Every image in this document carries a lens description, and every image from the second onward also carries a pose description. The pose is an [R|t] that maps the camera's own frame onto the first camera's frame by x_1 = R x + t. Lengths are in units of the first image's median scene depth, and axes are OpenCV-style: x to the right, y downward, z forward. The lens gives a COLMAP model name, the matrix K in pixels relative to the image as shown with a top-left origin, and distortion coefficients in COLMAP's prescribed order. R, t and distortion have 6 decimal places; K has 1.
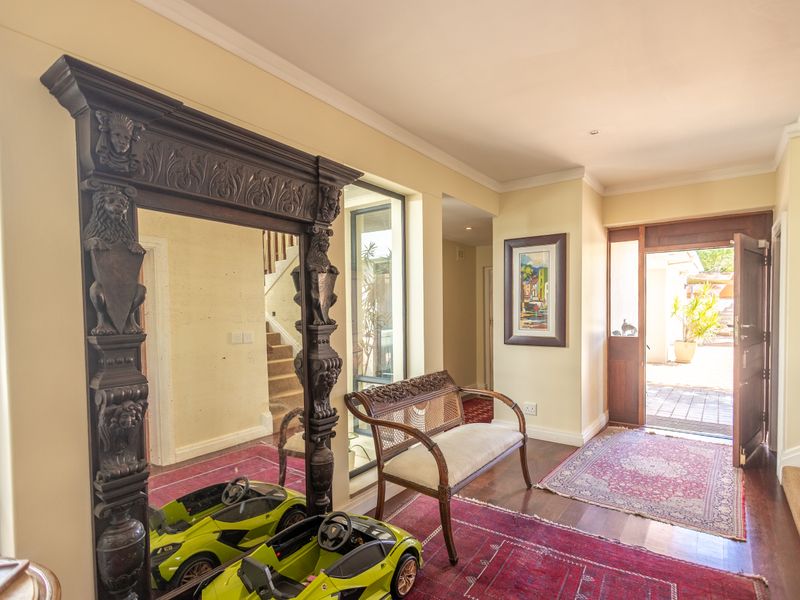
lens RADIAL K [[417.1, 0, 400.0], [0, 417.1, 300.0], [0, 0, 1]] dist [-0.001735, -0.001677]
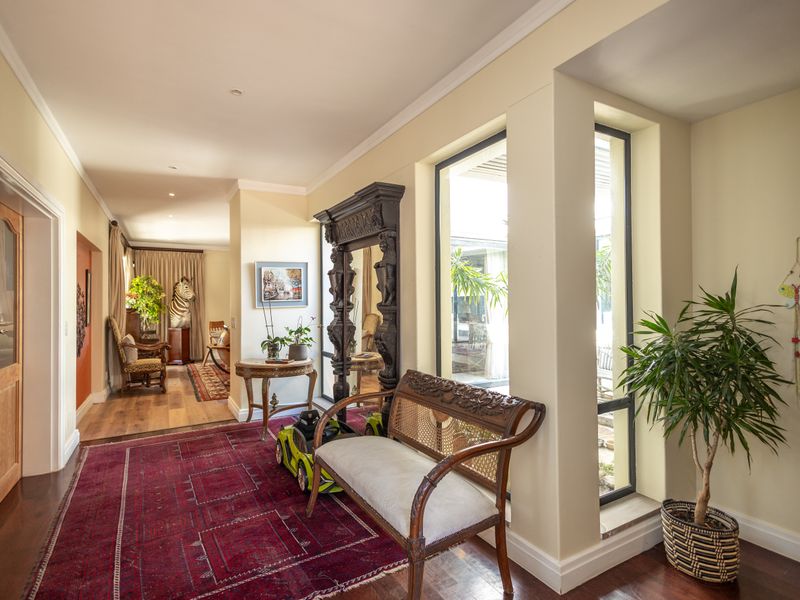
lens RADIAL K [[417.1, 0, 400.0], [0, 417.1, 300.0], [0, 0, 1]] dist [-0.001735, -0.001677]
pose [[-0.439217, 0.009687, -0.898329, 1.097410], [0.004840, 0.999953, 0.008416, 0.027319], [0.898368, -0.000652, -0.439243, 1.792093]]
